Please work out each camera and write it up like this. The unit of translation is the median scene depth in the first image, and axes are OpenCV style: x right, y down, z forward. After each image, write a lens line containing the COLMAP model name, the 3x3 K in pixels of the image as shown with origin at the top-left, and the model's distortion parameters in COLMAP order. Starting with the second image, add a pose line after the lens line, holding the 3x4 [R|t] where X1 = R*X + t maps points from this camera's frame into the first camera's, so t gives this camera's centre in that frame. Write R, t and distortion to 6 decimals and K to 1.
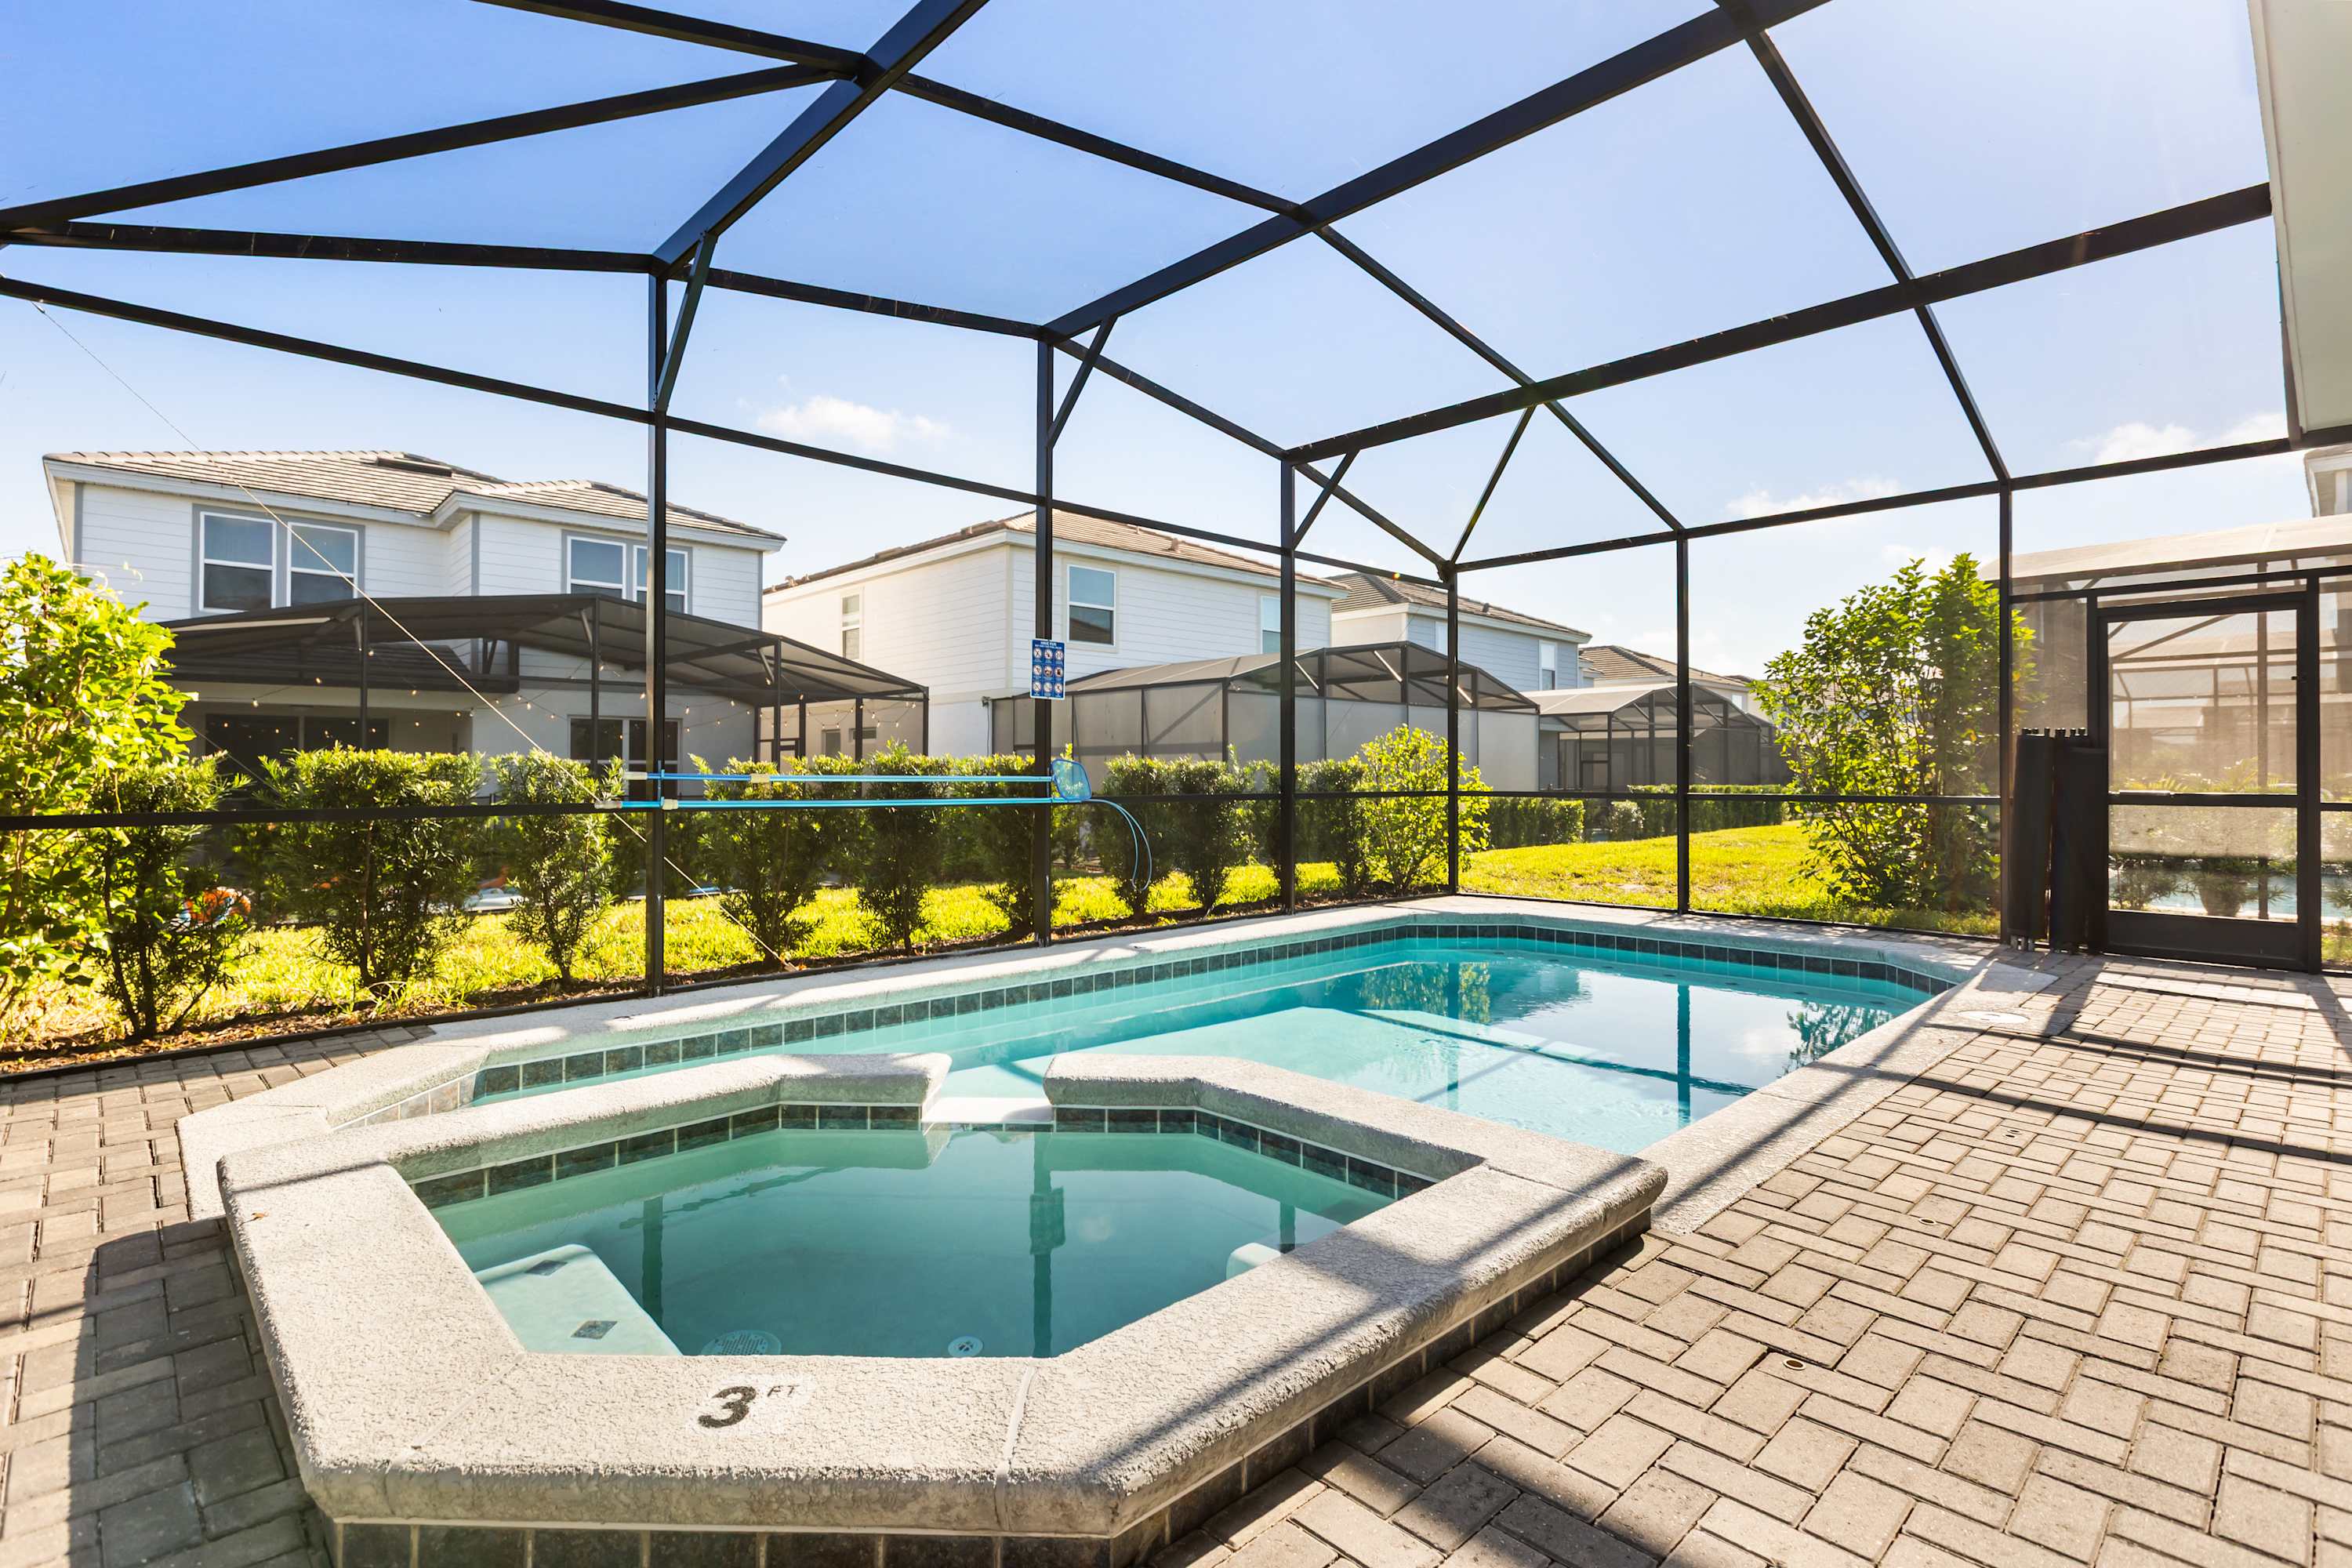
lens RADIAL K [[1125.8, 0, 1195.4], [0, 1125.8, 770.1], [0, 0, 1]] dist [-0.001725, 0.000695]
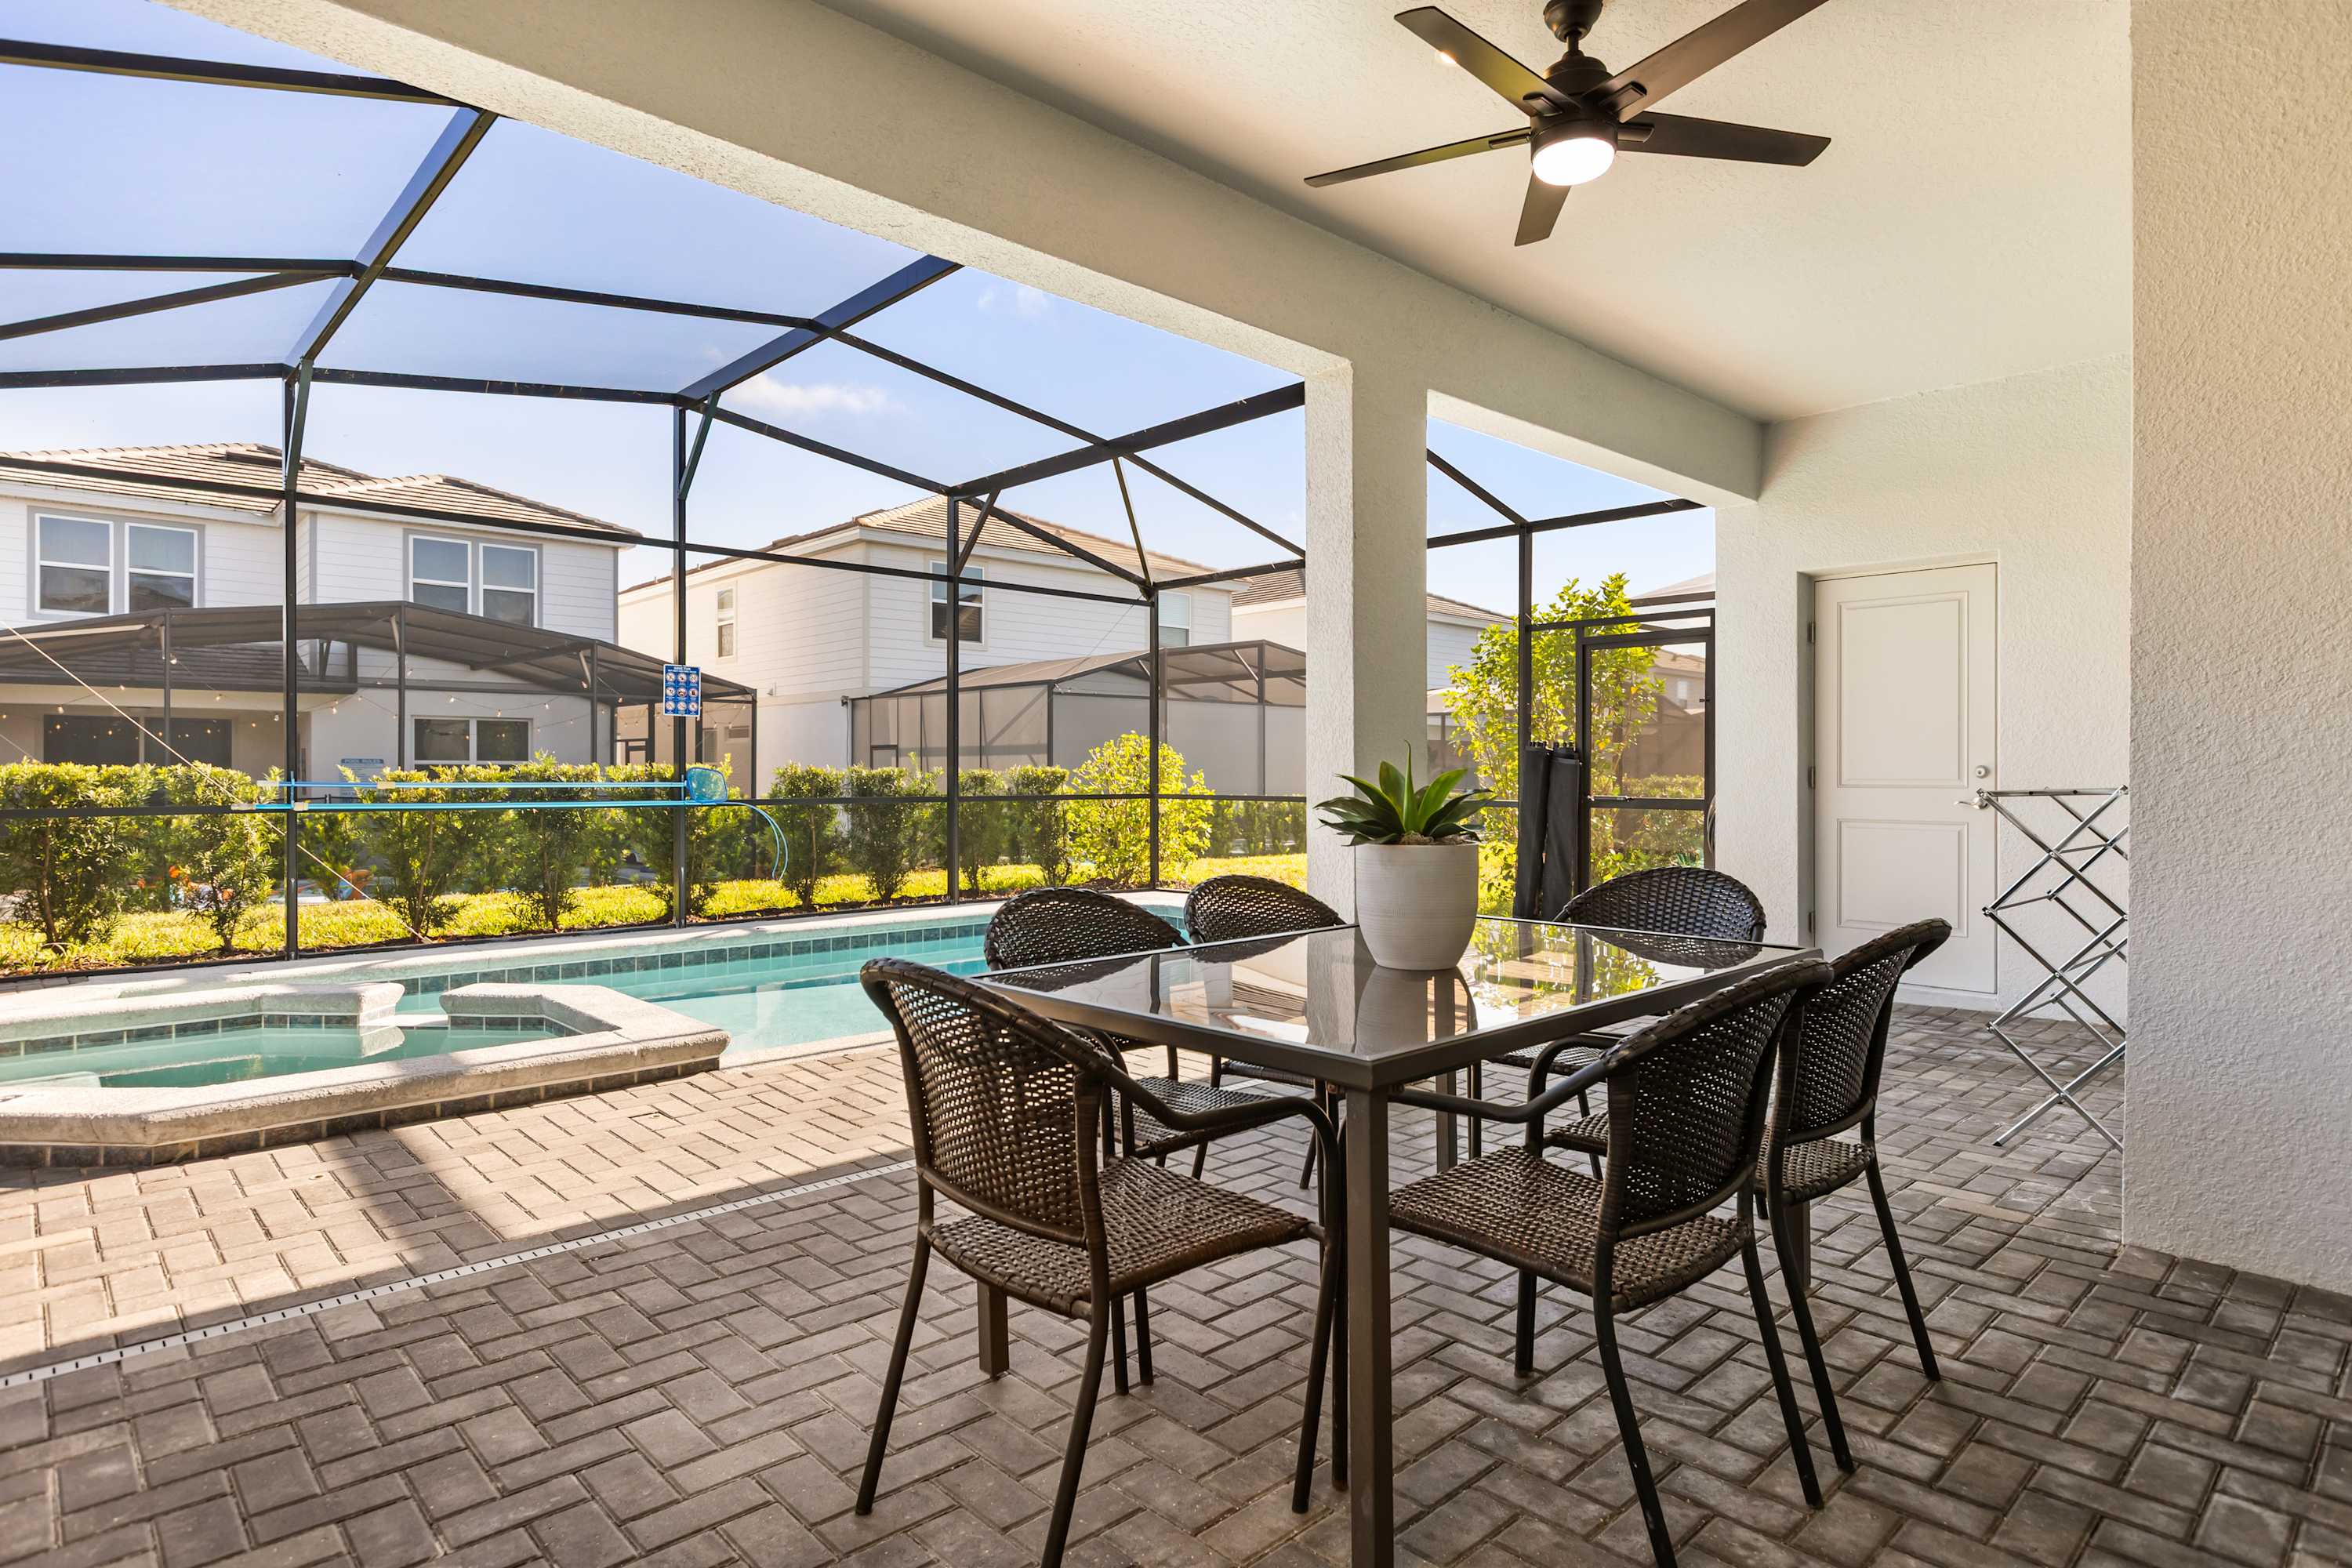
lens RADIAL K [[1247.3, 0, 1155.6], [0, 1247.3, 784.4], [0, 0, 1]] dist [0.016991, -0.002027]
pose [[0.999657, 0.000998, -0.026168, 0.319695], [-0.000651, 0.999912, 0.013231, -0.008169], [0.026178, -0.013210, 0.999570, -0.228391]]
